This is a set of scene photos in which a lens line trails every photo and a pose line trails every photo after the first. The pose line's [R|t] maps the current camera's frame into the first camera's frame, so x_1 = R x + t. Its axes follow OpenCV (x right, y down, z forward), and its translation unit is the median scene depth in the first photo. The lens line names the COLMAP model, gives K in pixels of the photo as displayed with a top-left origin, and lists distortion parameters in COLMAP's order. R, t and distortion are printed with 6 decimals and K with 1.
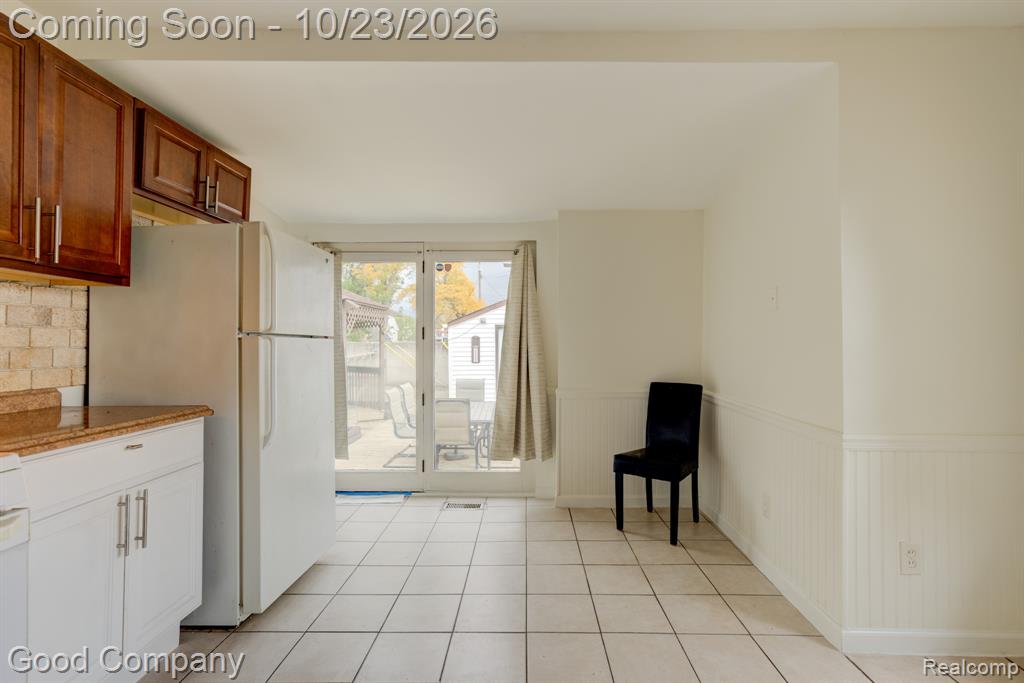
lens RADIAL K [[473.0, 0, 512.9], [0, 473.0, 335.6], [0, 0, 1]] dist [-0.008972, 0.009033]
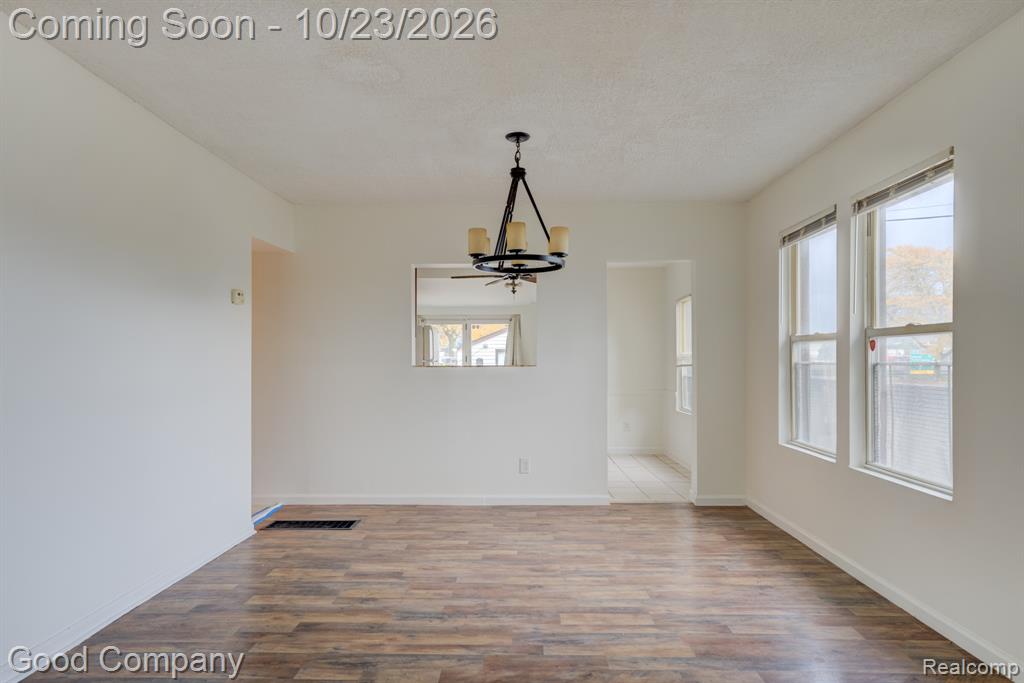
lens RADIAL K [[616.3, 0, 503.7], [0, 616.3, 362.0], [0, 0, 1]] dist [0.000330, 0.006410]
pose [[0.999910, 0.004703, -0.012600, 0.005896], [-0.004589, 0.999948, 0.009090, -0.007242], [0.012642, -0.009031, 0.999879, -0.911786]]
